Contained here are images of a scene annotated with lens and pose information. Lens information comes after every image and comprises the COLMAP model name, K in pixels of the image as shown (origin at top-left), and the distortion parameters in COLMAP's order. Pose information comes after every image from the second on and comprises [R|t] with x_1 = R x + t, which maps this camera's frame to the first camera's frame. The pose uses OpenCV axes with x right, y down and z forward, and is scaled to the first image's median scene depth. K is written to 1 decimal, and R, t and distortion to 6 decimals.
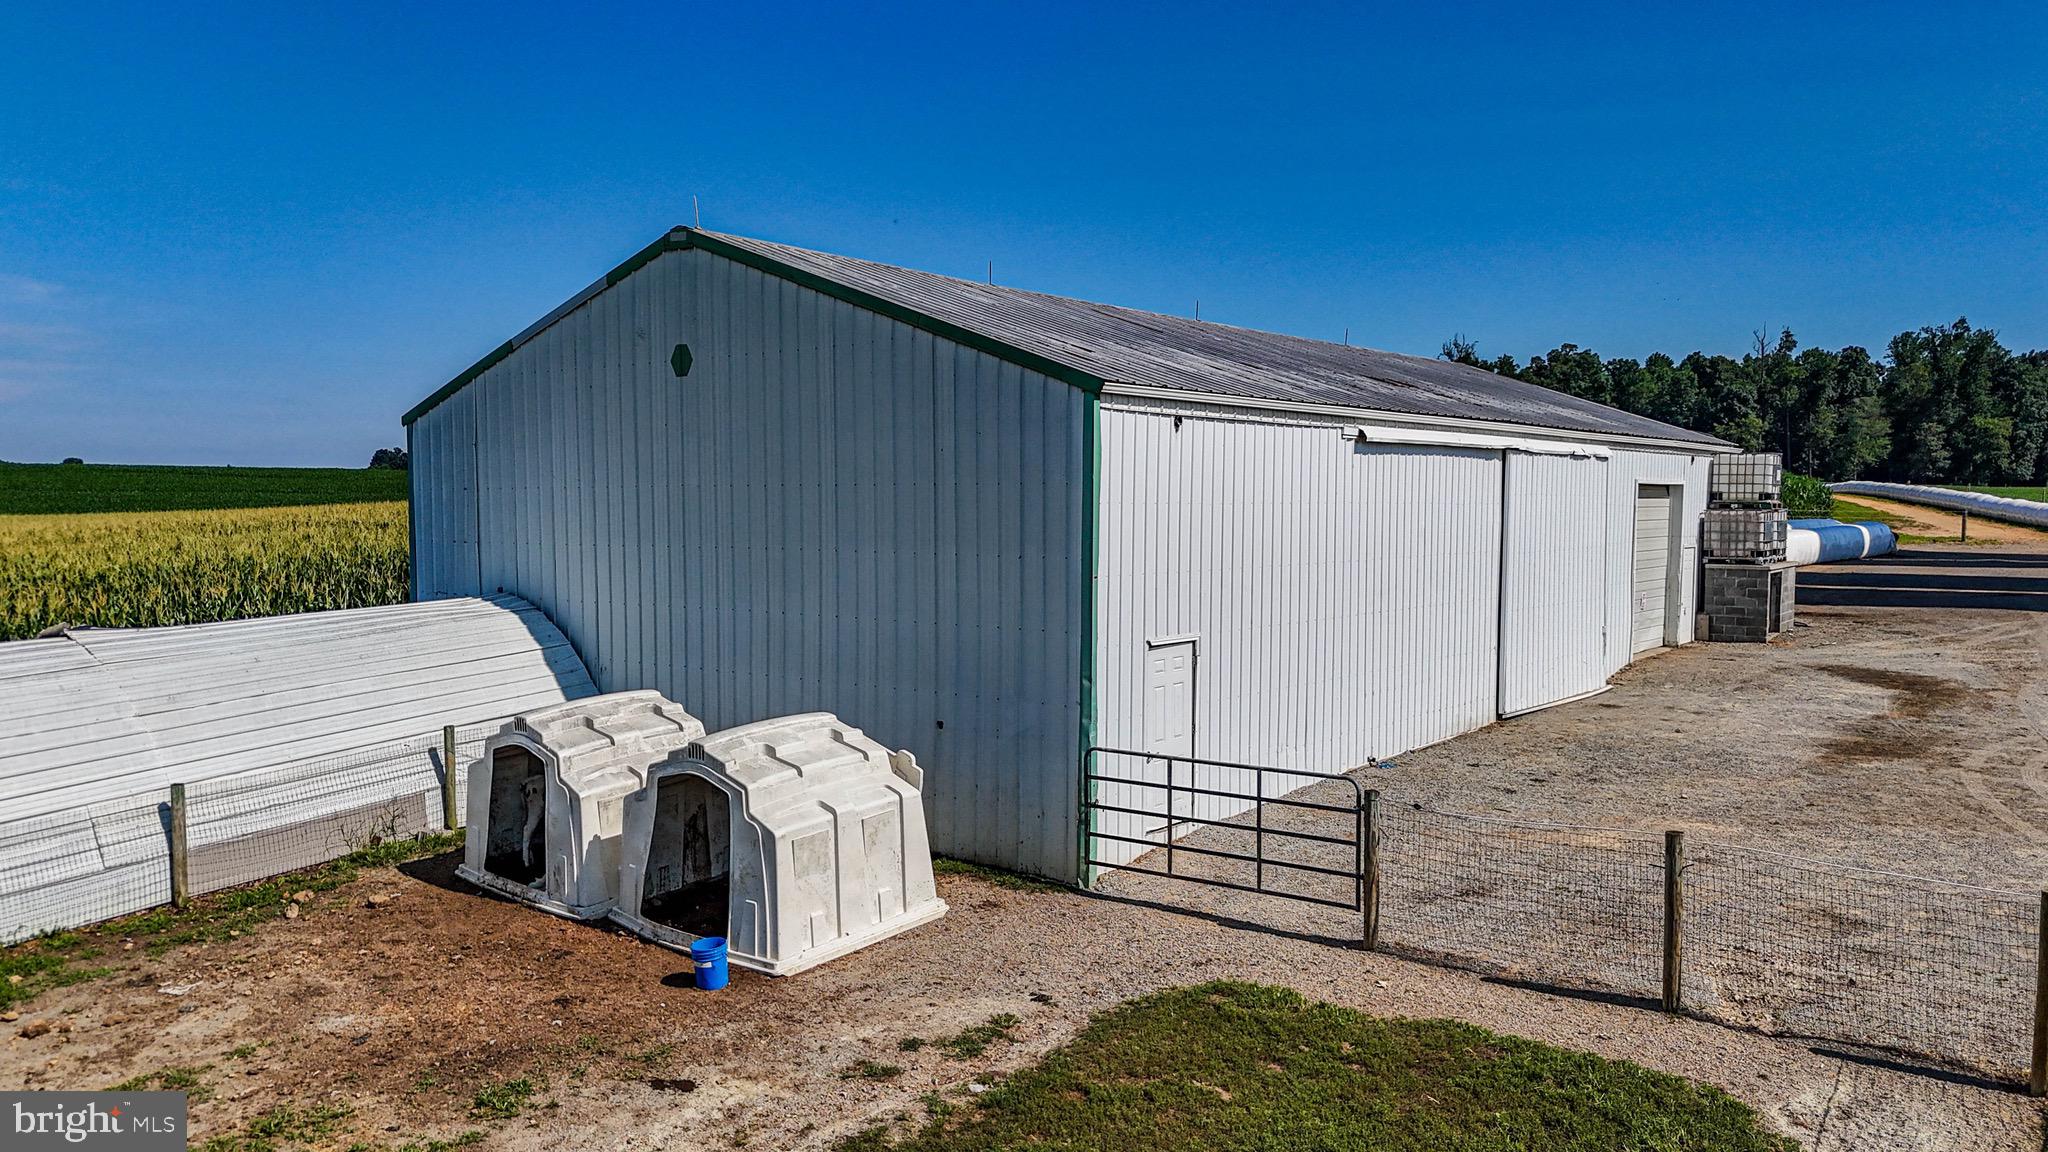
lens RADIAL K [[1511.7, 0, 1022.6], [0, 1511.7, 579.2], [0, 0, 1]] dist [0.009517, -0.000757]
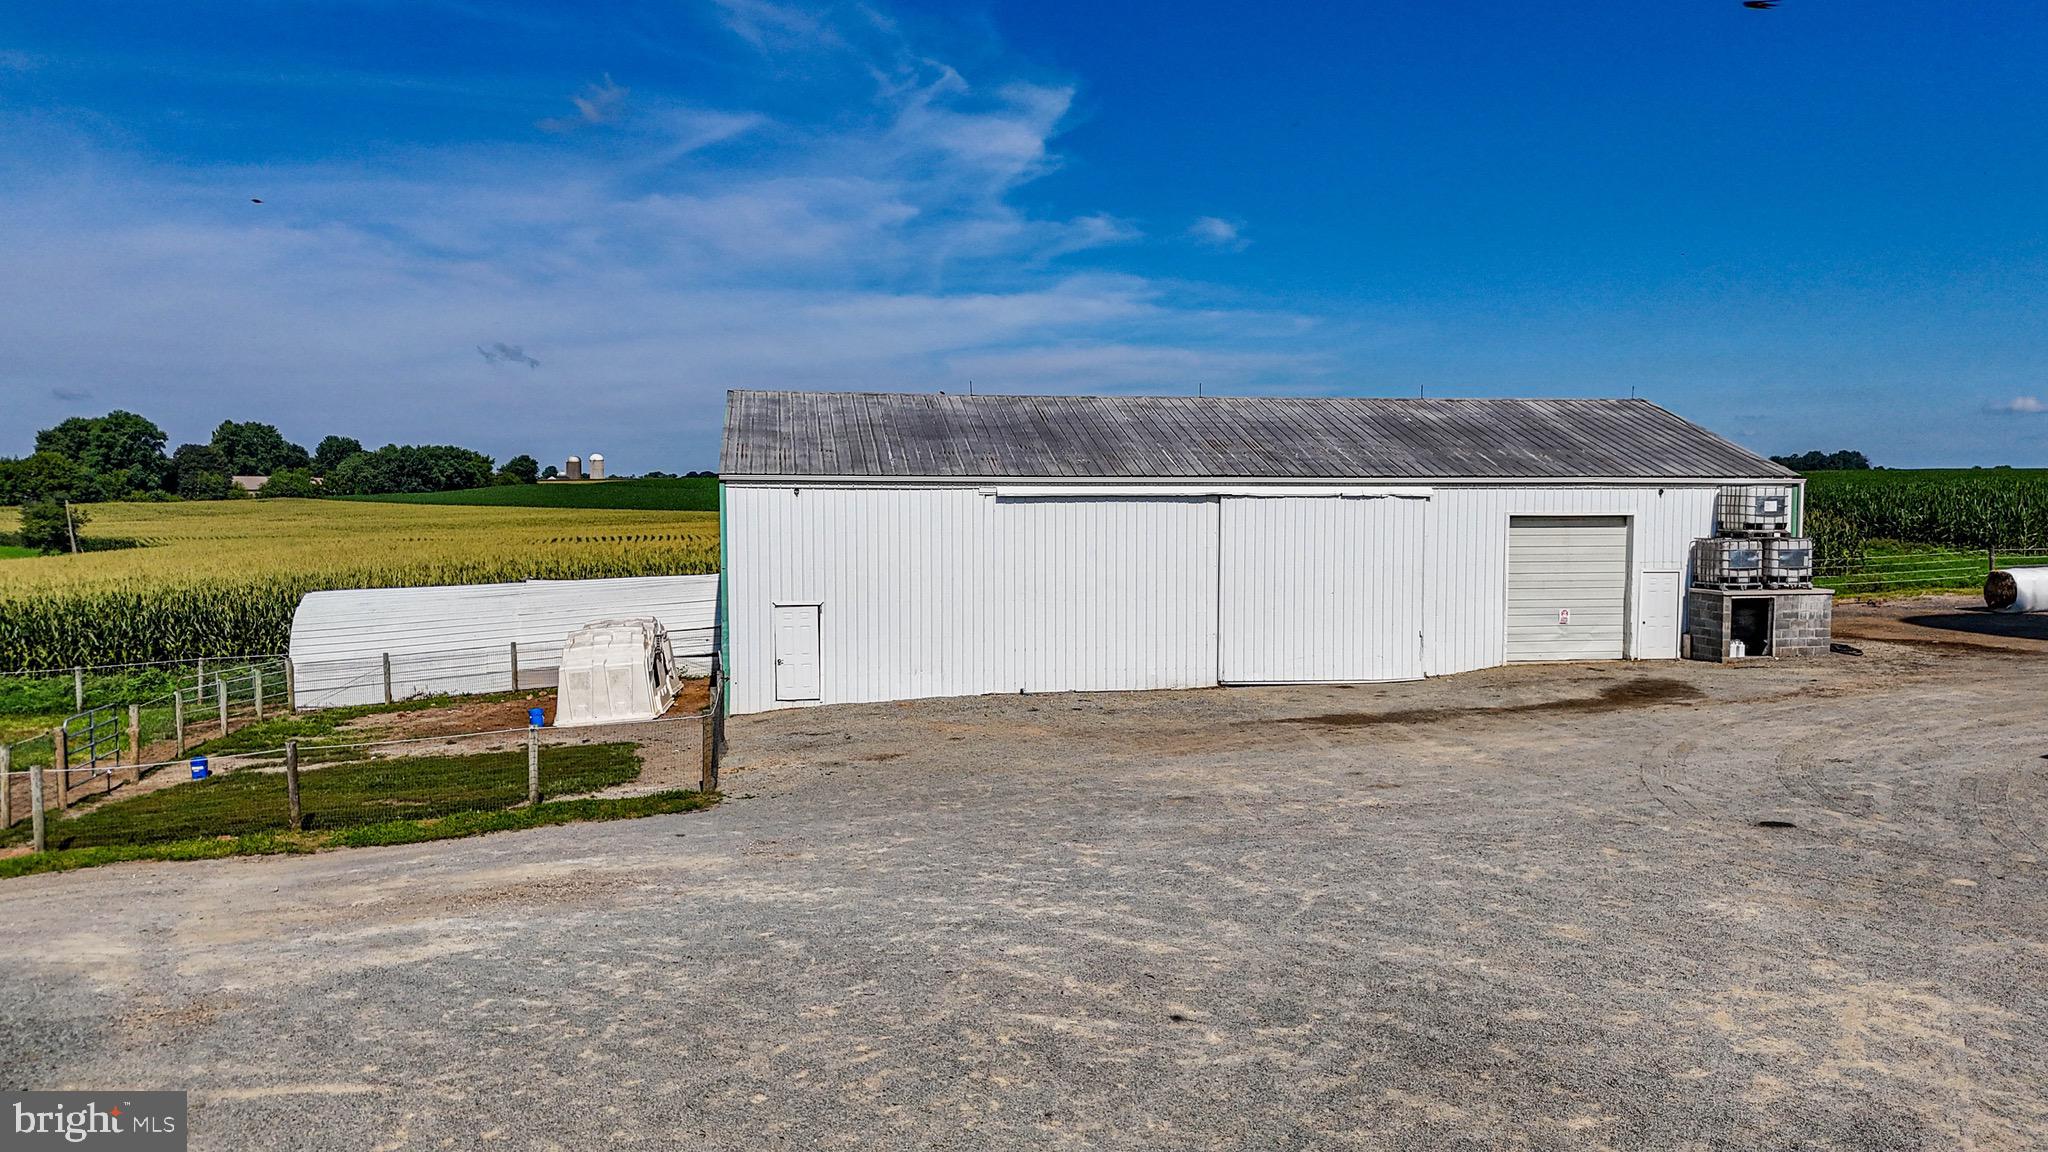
lens RADIAL K [[1511.7, 0, 1039.6], [0, 1511.7, 582.0], [0, 0, 1]] dist [0.009517, -0.000757]
pose [[0.739677, 0.035446, -0.672027, 1.149603], [-0.035381, 0.999279, 0.013764, -0.017716], [0.672031, 0.013596, 0.740398, -0.160722]]
